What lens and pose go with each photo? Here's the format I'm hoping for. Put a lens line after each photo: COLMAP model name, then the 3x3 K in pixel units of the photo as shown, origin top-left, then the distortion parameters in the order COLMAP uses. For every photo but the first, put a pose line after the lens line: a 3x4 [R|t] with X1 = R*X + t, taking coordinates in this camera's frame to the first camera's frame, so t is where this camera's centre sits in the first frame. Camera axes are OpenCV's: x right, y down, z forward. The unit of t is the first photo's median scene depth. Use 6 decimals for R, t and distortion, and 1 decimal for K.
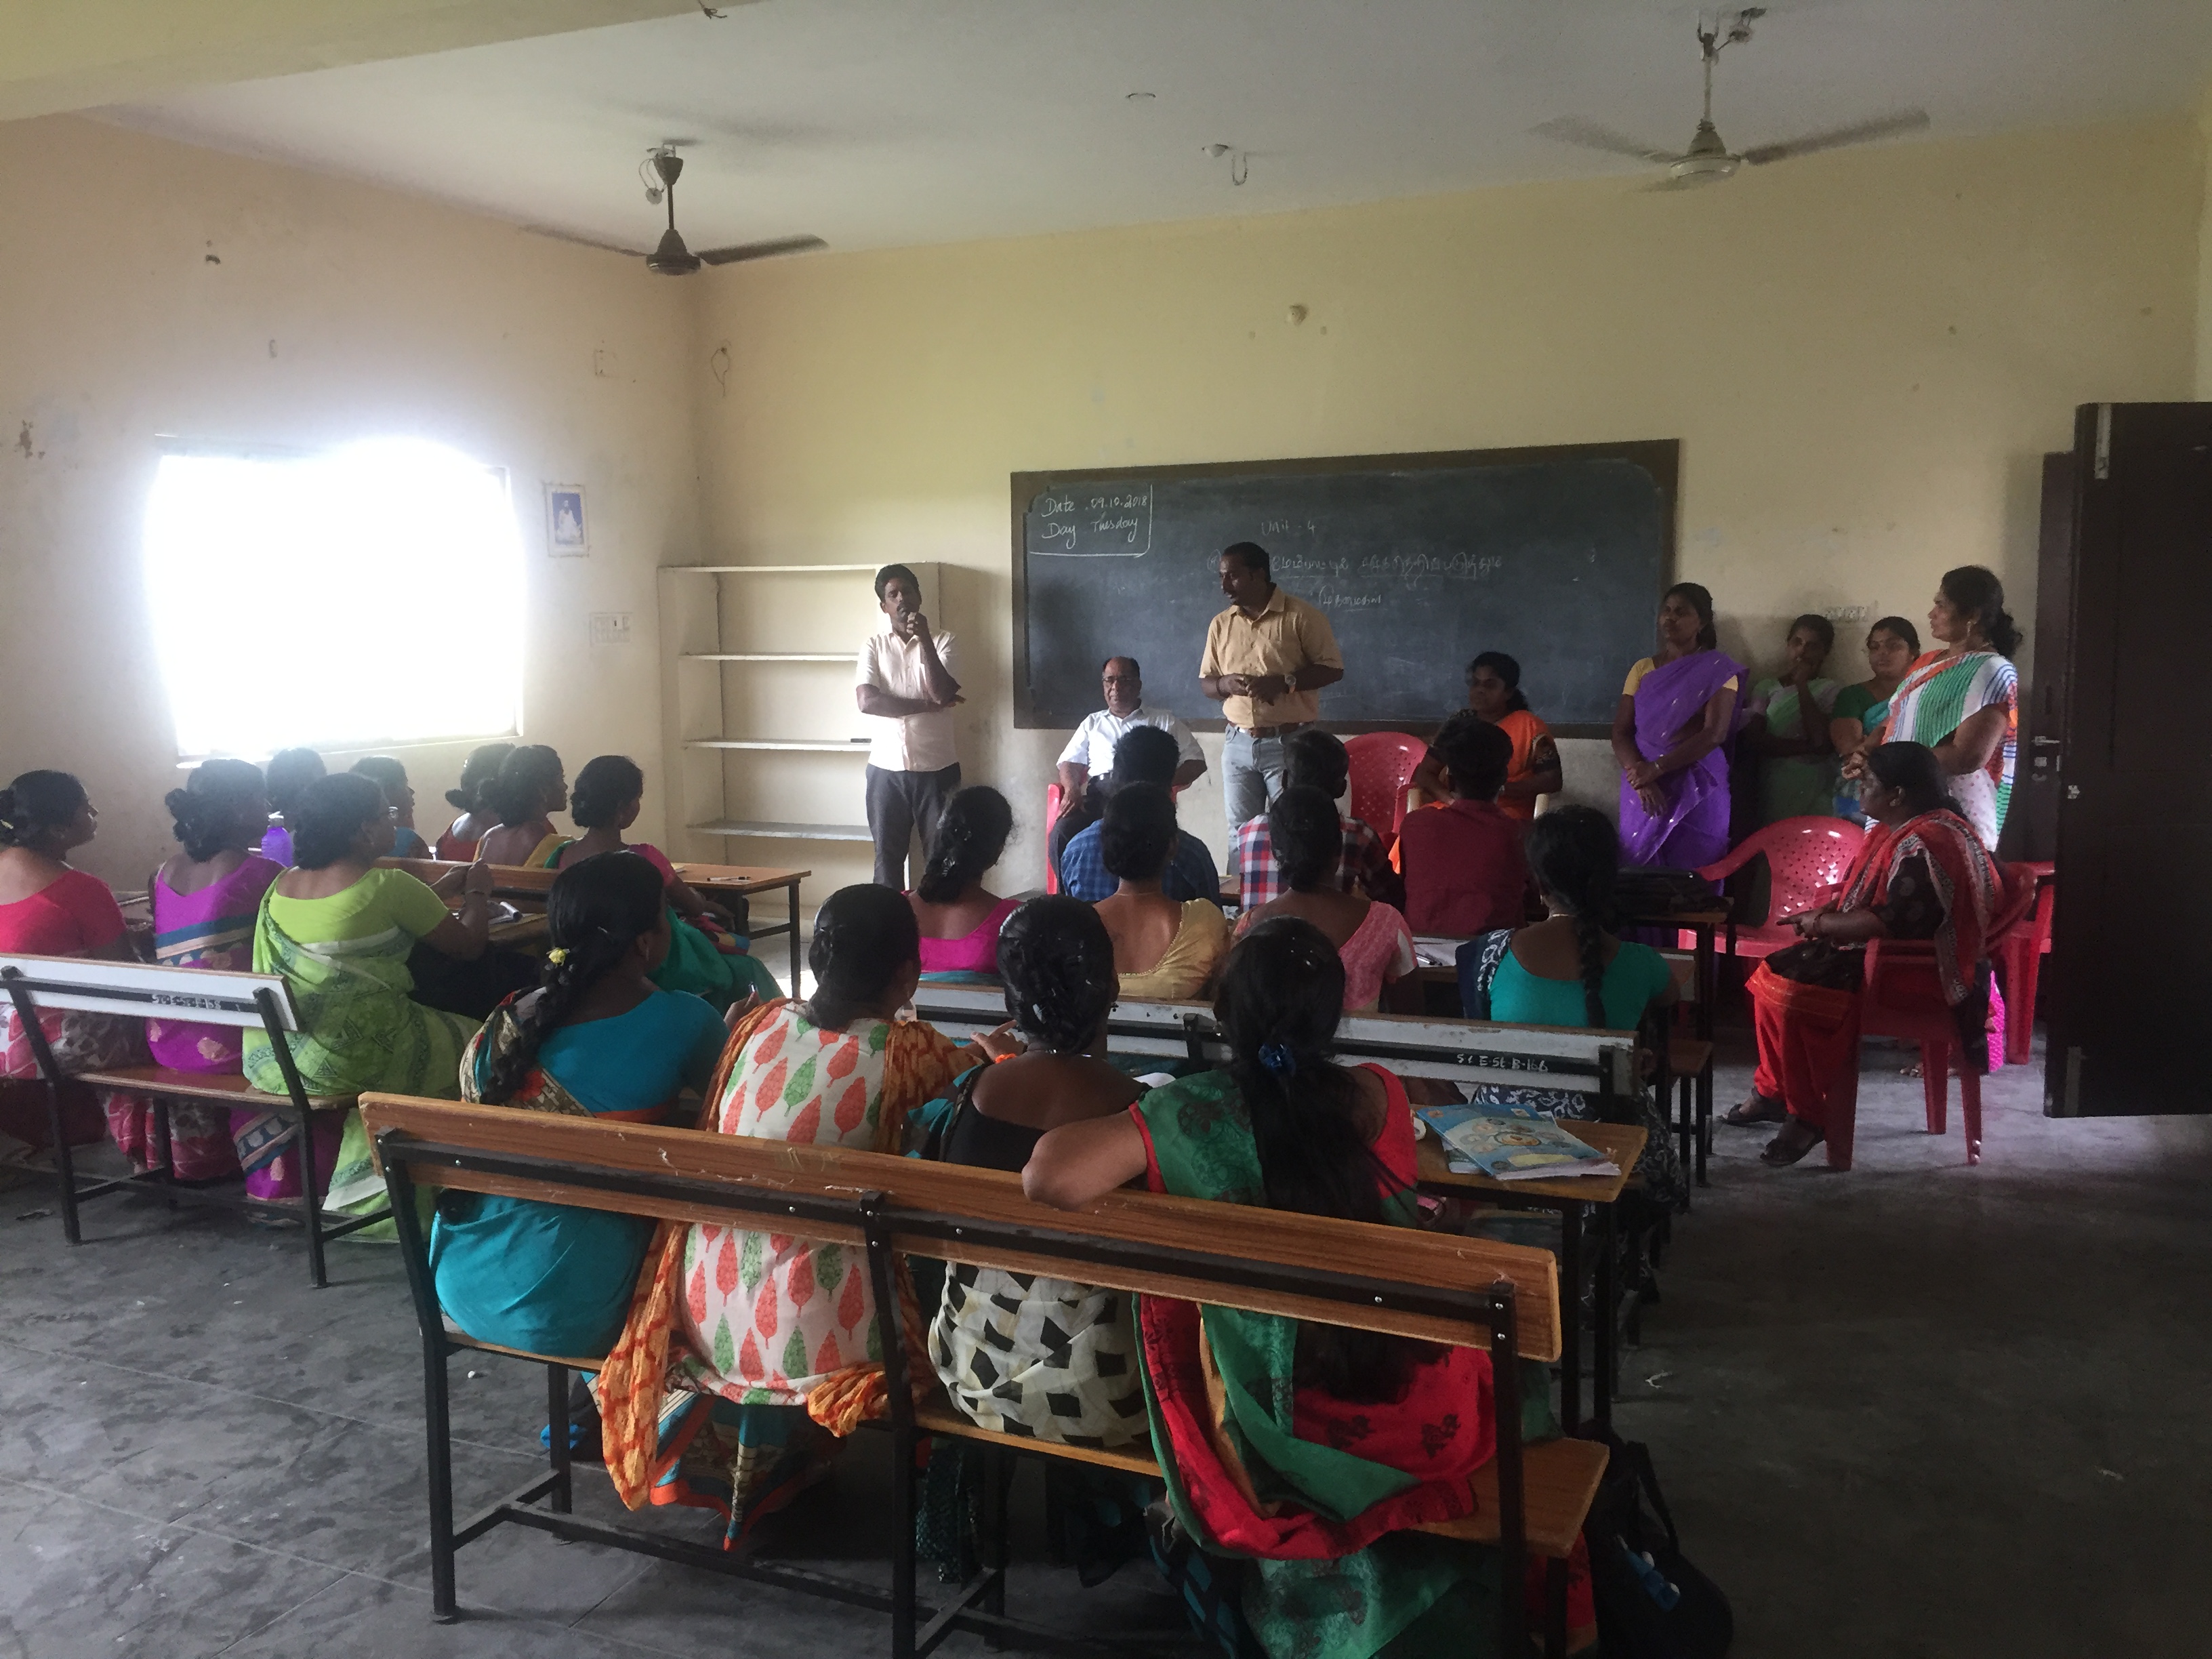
lens RADIAL K [[1889.2, 0, 1106.0], [0, 1889.2, 829.5], [0, 0, 1]] dist [0.075421, -0.108595]
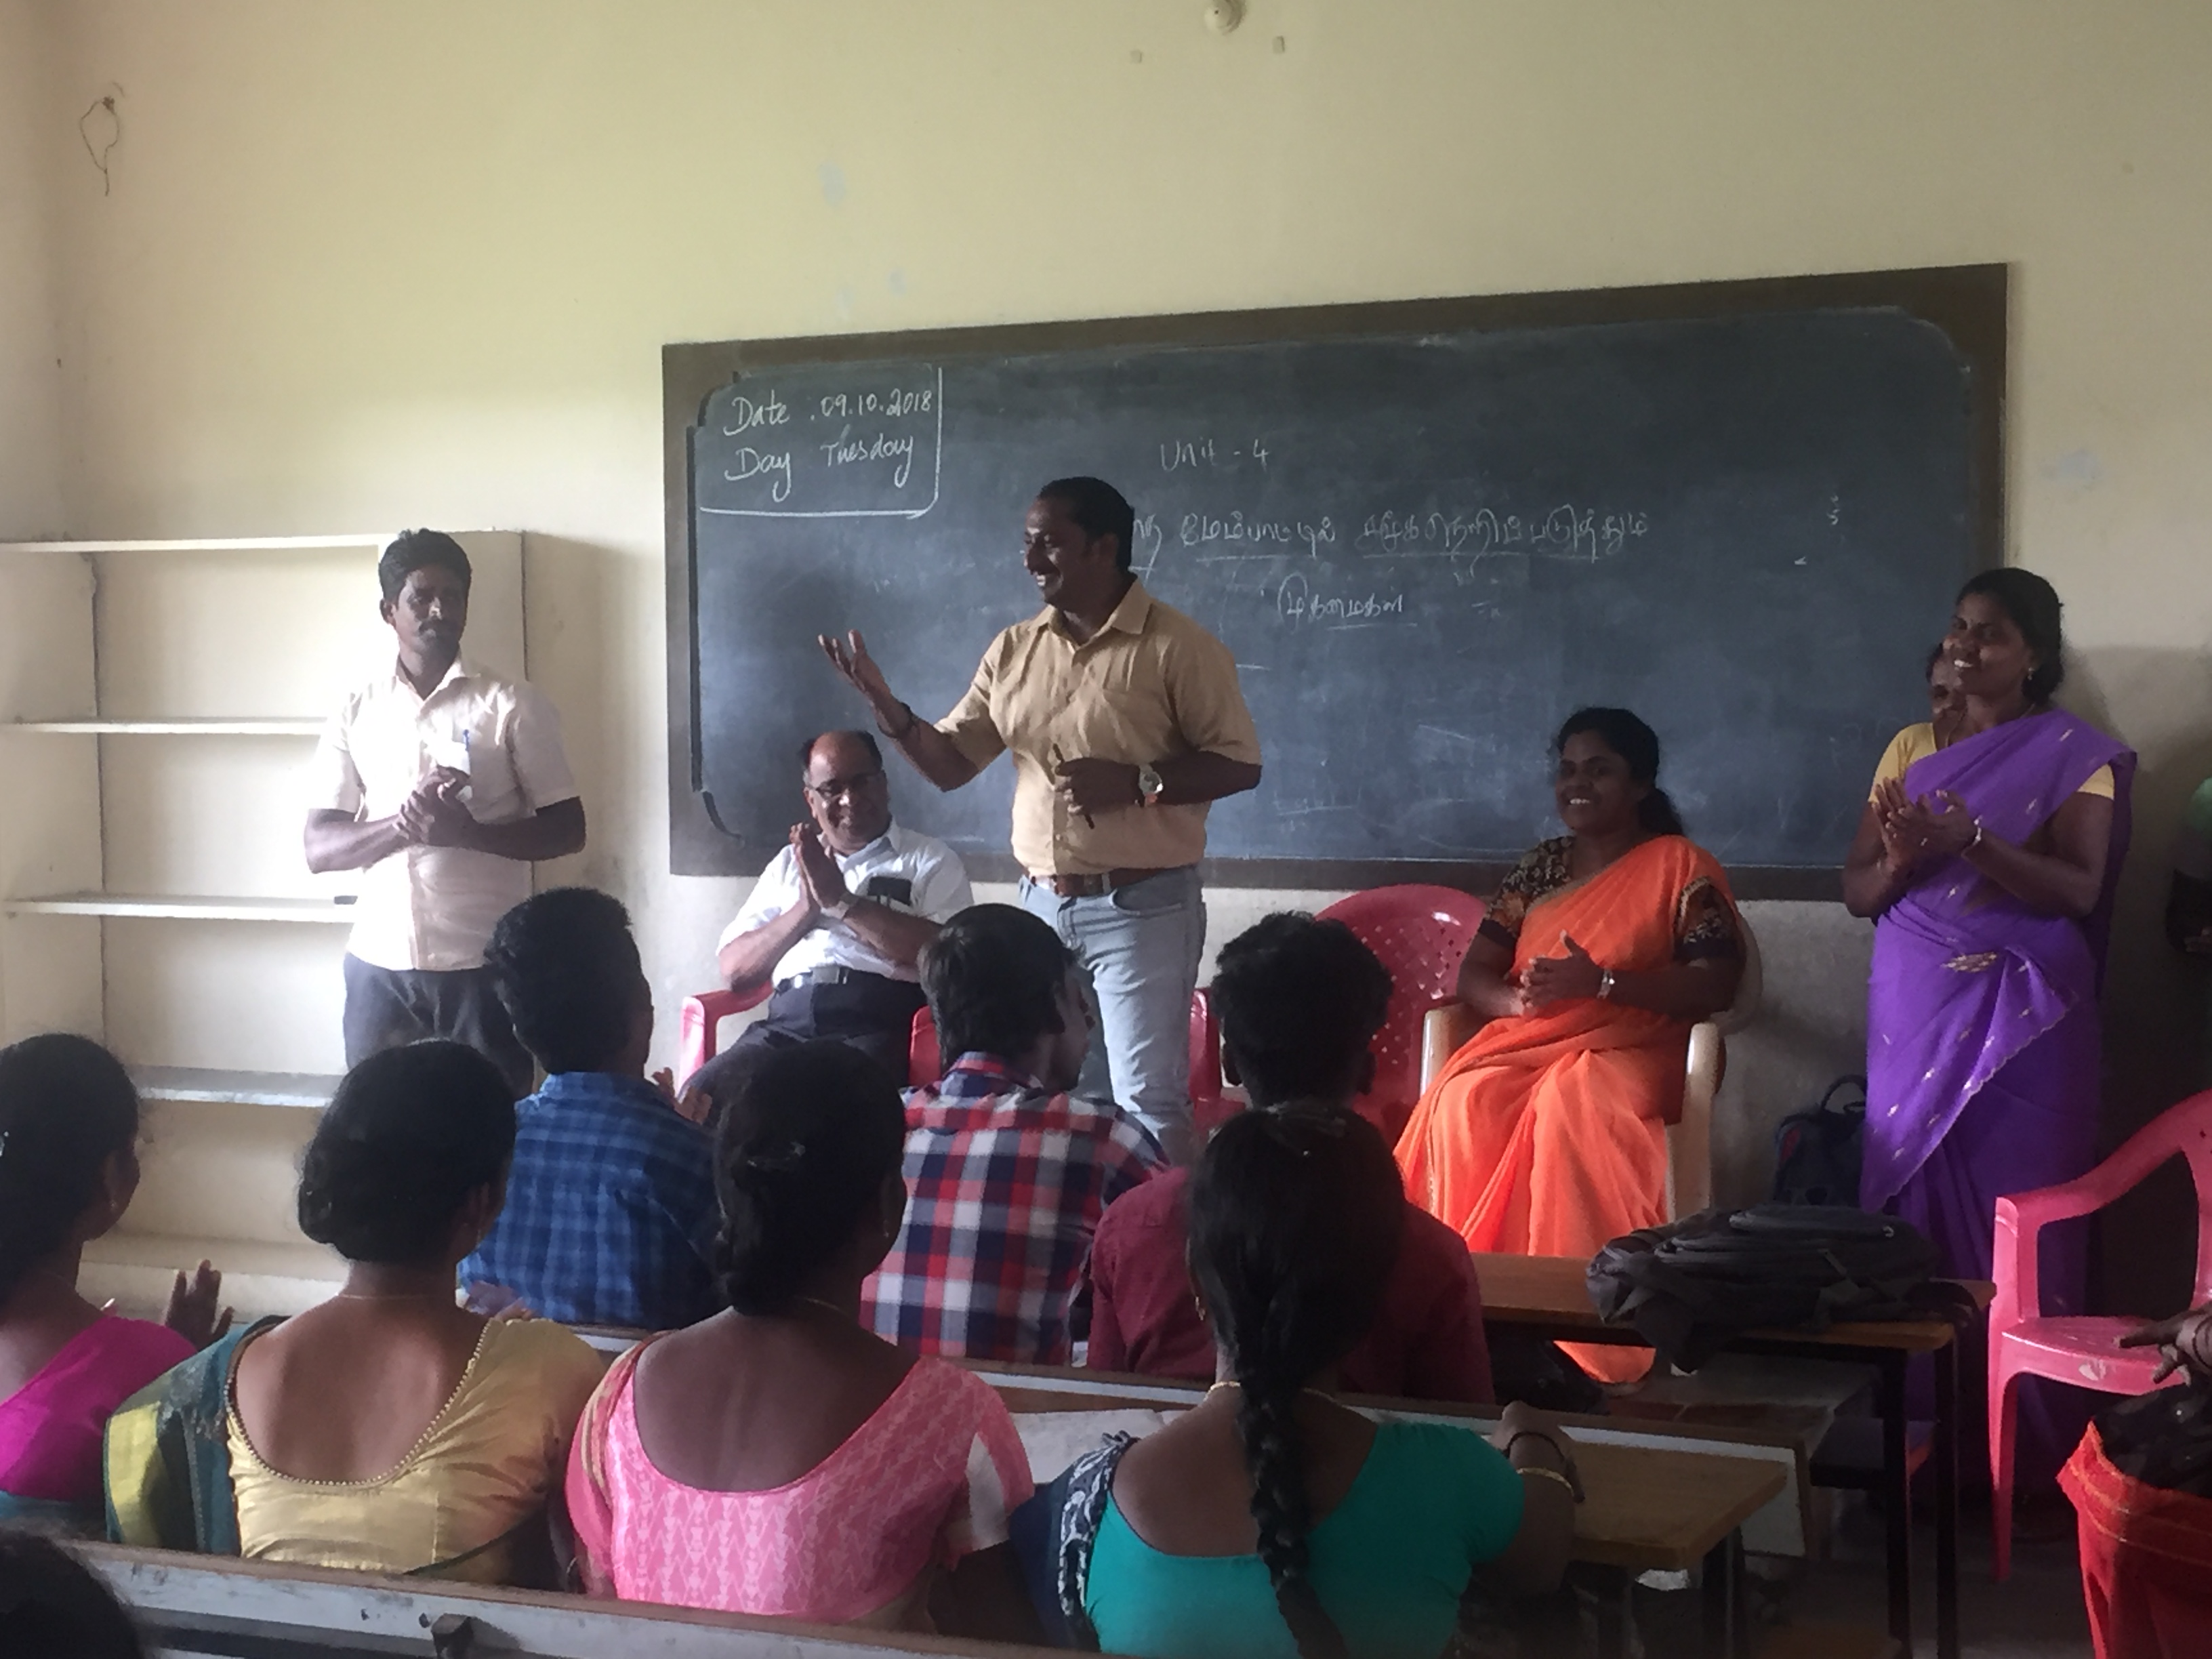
lens RADIAL K [[3566.8, 0, 1106.0], [0, 3566.8, 829.5], [0, 0, 1]] dist [0.075795, -0.209410]
pose [[0.999668, -0.000765, -0.025771, 0.091758], [-0.000816, 0.998120, -0.061280, -0.010315], [0.025770, 0.061281, 0.997788, 0.109564]]
